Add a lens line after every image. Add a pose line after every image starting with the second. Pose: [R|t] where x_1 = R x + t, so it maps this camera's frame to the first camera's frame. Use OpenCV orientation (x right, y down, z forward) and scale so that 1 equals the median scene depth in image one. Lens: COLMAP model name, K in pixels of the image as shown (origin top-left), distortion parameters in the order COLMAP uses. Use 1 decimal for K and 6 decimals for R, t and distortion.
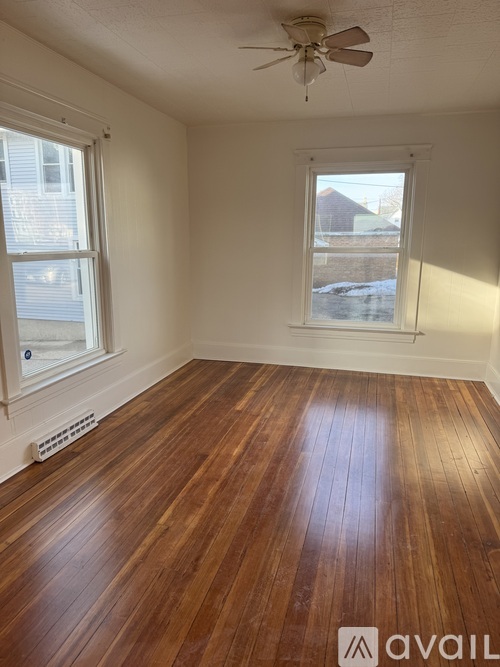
lens RADIAL K [[456.8, 0, 250.0], [0, 456.8, 333.2], [0, 0, 1]] dist [0.005348, 0.001409]
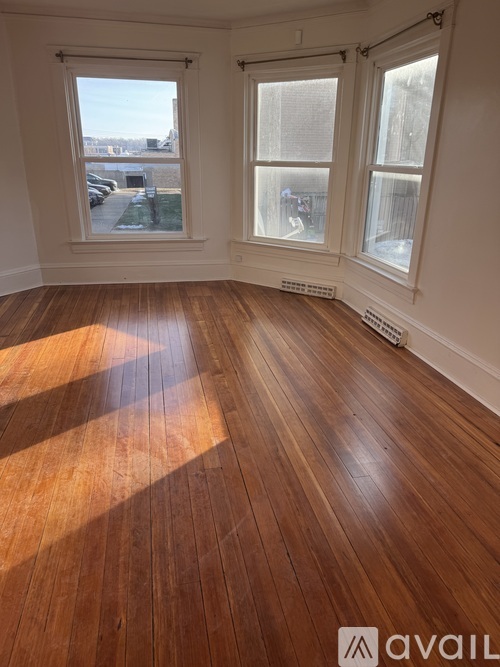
lens RADIAL K [[456.8, 0, 250.5], [0, 456.8, 334.4], [0, 0, 1]] dist [0.005348, 0.001409]
pose [[-0.879718, 0.151023, -0.450876, 0.430712], [-0.119207, 0.847892, 0.516593, -0.324528], [0.460312, 0.508204, -0.727903, 1.691807]]
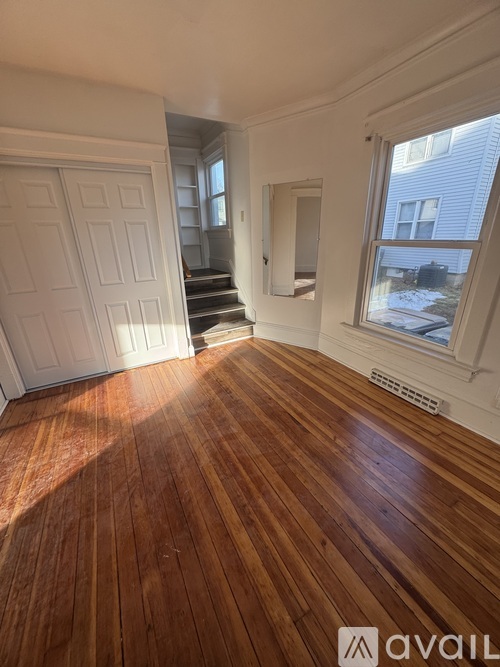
lens RADIAL K [[266.4, 0, 249.9], [0, 266.4, 334.0], [0, 0, 1]] dist [-0.000241, -0.000006]
pose [[-0.720651, 0.257812, -0.643580, 0.323573], [-0.111746, 0.872956, 0.474827, -0.208291], [0.684233, 0.414102, -0.600287, 1.077965]]
